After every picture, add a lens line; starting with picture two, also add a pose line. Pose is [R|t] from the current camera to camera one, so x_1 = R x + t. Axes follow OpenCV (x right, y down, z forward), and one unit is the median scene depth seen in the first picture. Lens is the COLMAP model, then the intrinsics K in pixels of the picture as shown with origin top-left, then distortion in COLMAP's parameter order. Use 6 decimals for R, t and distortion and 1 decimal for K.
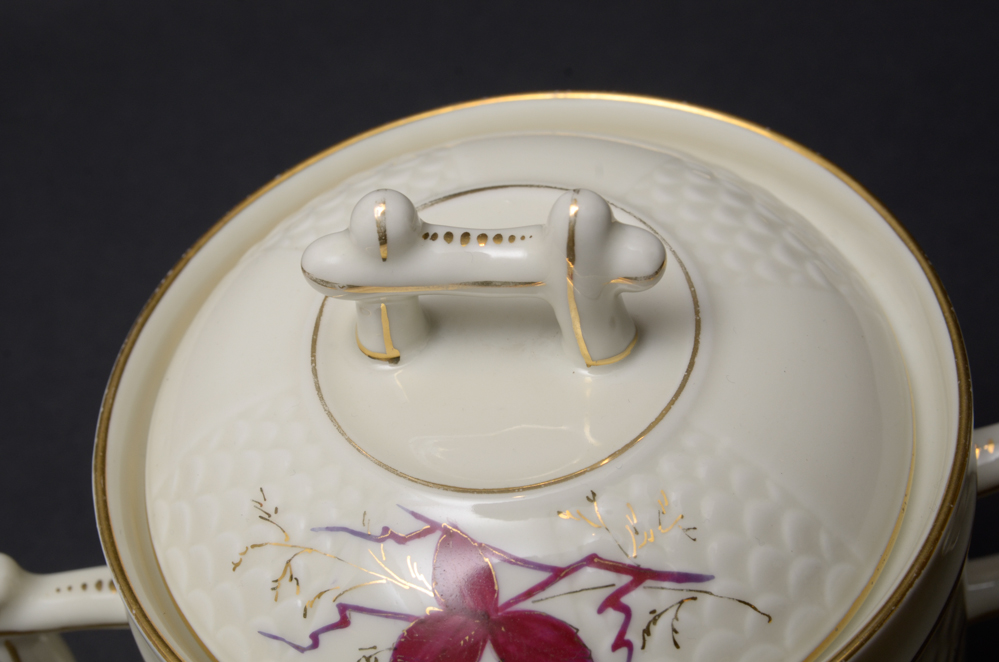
lens RADIAL K [[1705.4, 0, 493.6], [0, 1705.4, 327.8], [0, 0, 1]] dist [-0.094891, 0.000000]
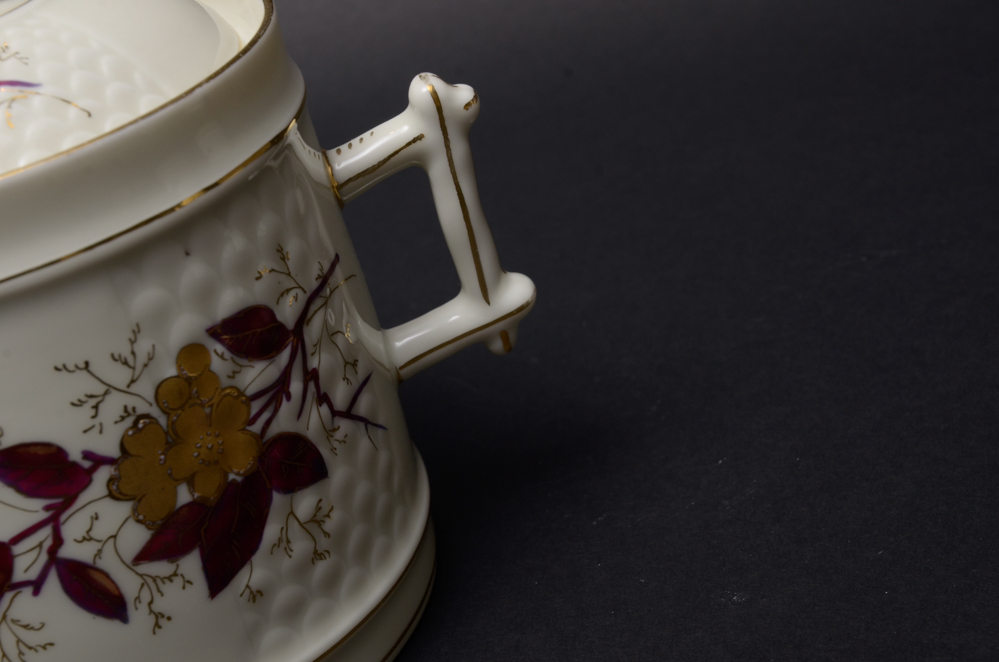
lens RADIAL K [[1750.3, 0, 491.8], [0, 1750.3, 348.5], [0, 0, 1]] dist [0.015967, 0.000000]
pose [[0.990214, -0.111159, 0.084383, 0.329911], [0.135711, 0.907974, -0.396441, 0.894770], [-0.032549, 0.404013, 0.914174, -0.162426]]
